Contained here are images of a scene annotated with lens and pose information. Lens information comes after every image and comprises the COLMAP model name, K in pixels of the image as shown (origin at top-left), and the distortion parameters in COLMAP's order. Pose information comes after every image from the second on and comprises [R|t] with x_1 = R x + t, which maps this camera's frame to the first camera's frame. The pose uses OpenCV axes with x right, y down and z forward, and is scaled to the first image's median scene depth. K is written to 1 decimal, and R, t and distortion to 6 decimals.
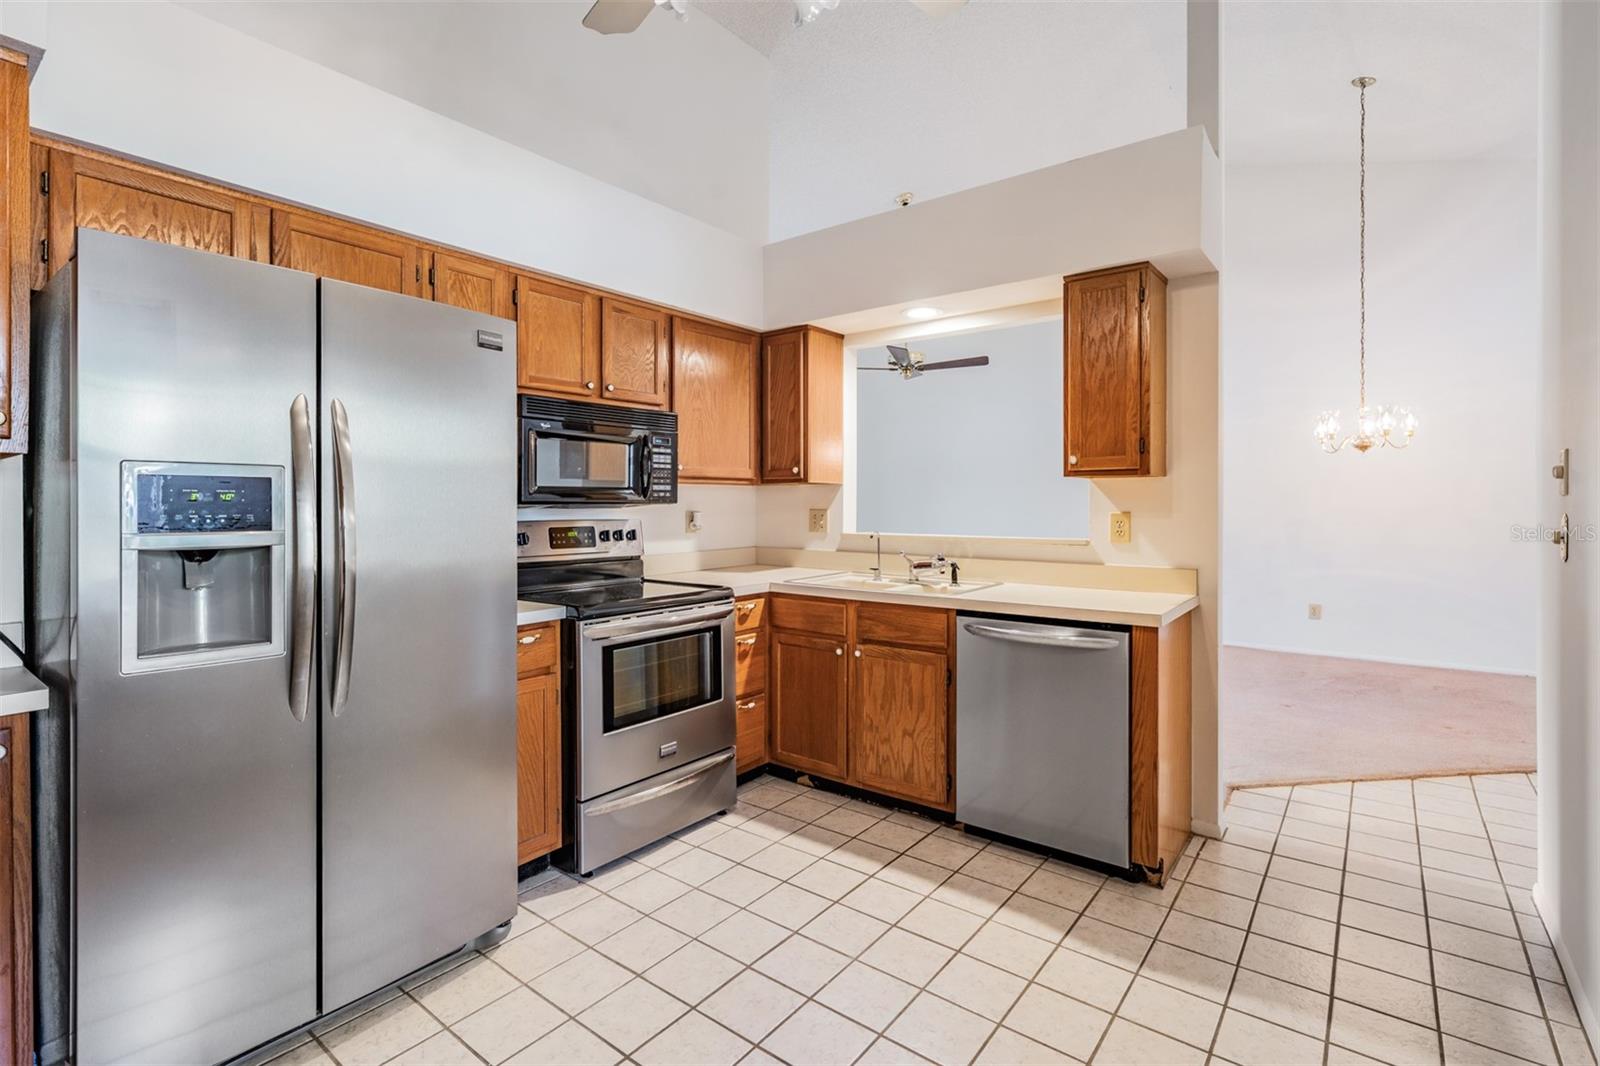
lens RADIAL K [[747.7, 0, 795.7], [0, 747.7, 503.8], [0, 0, 1]] dist [0.001571, -0.000194]
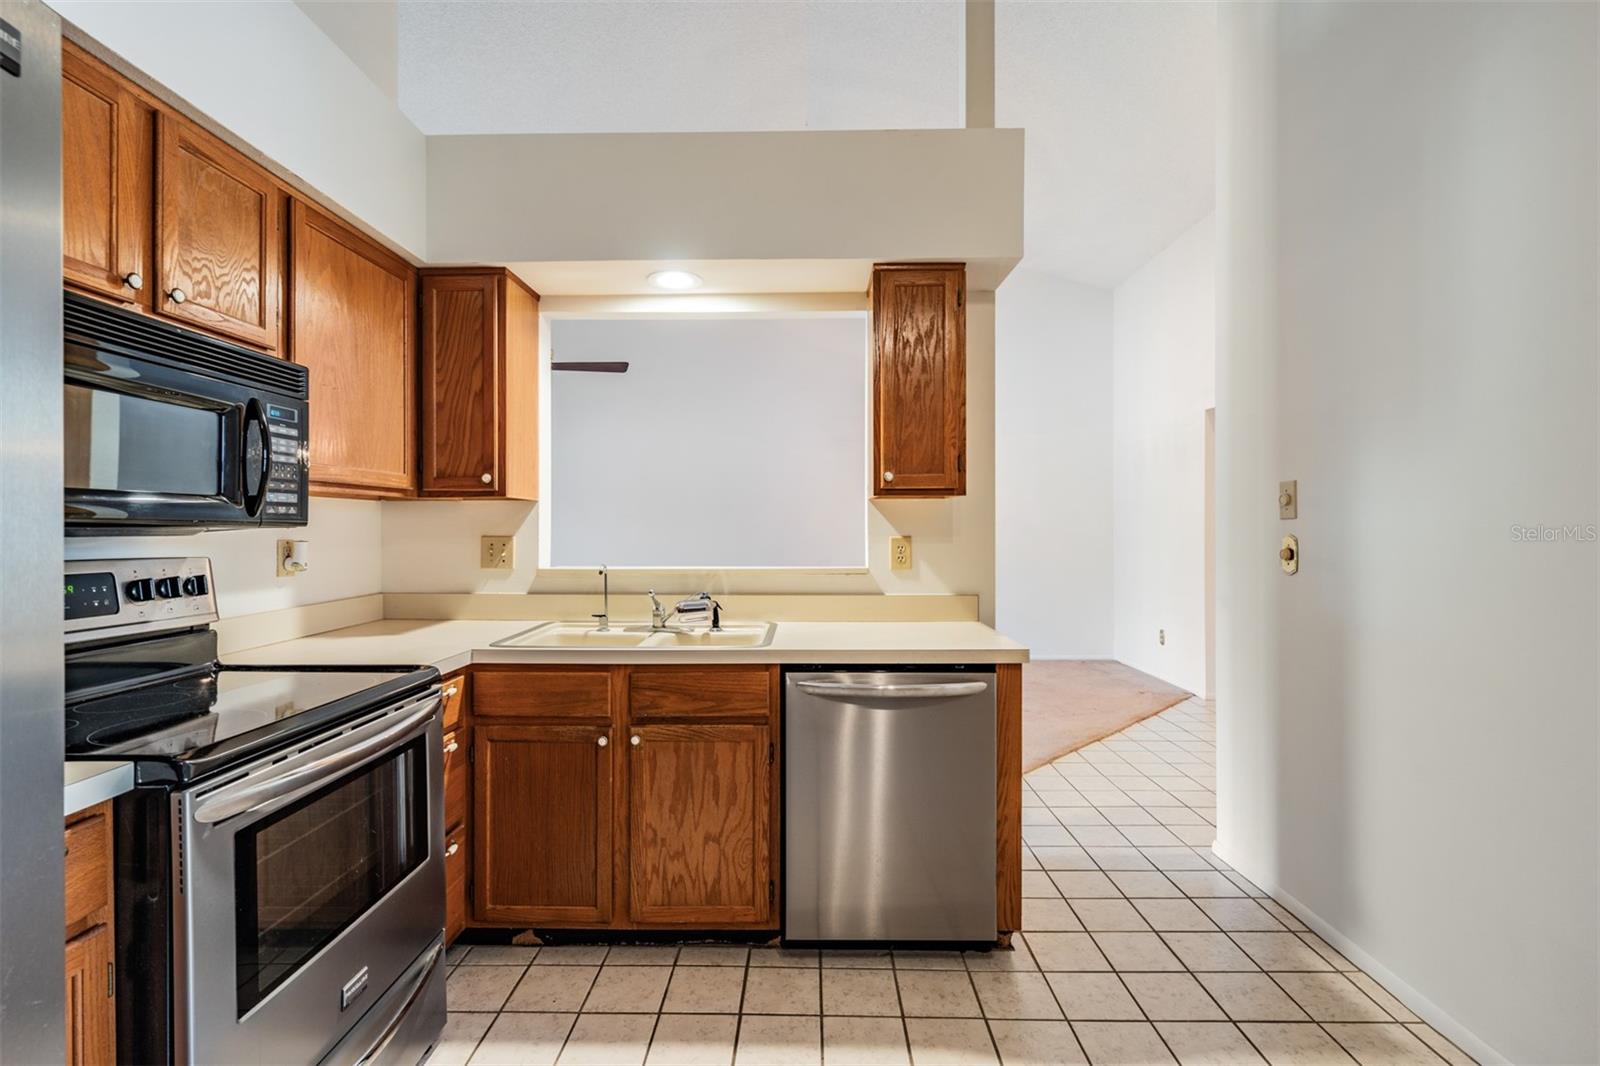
lens RADIAL K [[740.1, 0, 797.3], [0, 740.1, 528.5], [0, 0, 1]] dist [0.000076, -0.000449]
pose [[0.801021, -0.000245, 0.598637, -0.207951], [0.002017, 0.999995, -0.002290, 0.003128], [-0.598633, 0.003041, 0.801017, 0.346068]]
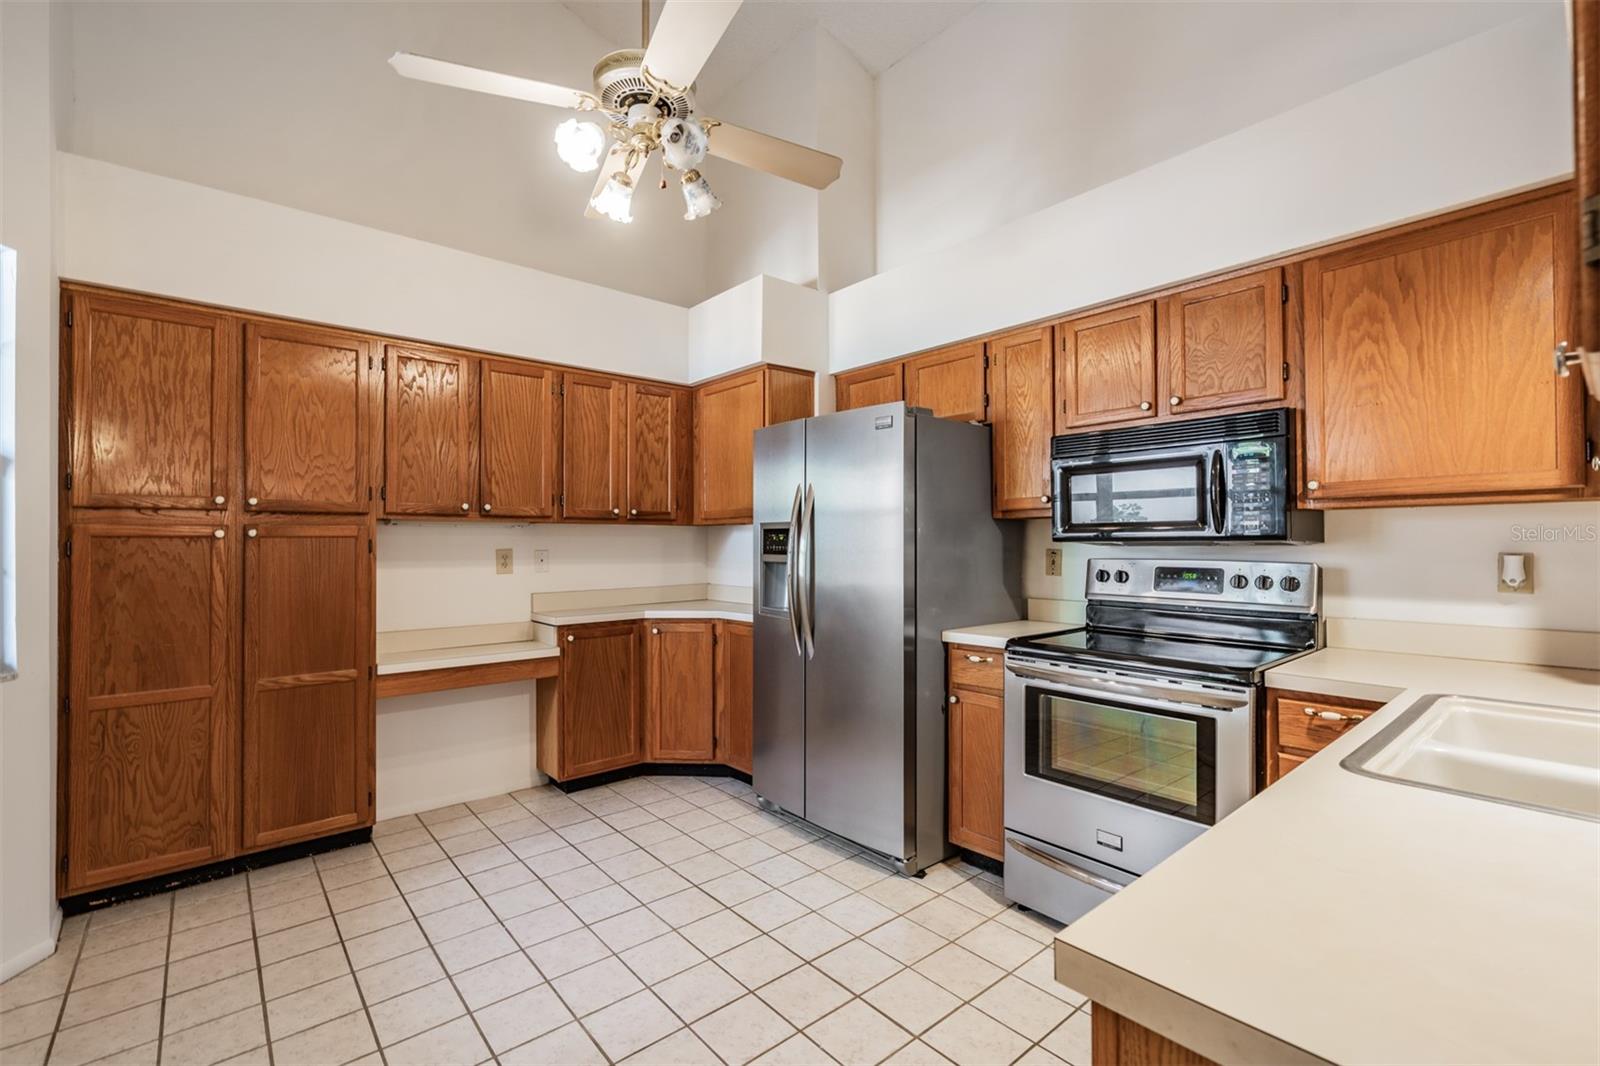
lens RADIAL K [[704.4, 0, 800.0], [0, 704.4, 533.0], [0, 0, 1]] dist [0.000362, -0.000053]
pose [[-0.202377, -0.010081, -0.979256, 0.589071], [0.002351, 0.999939, -0.010780, -0.001129], [0.979305, -0.004484, -0.202341, 0.735720]]
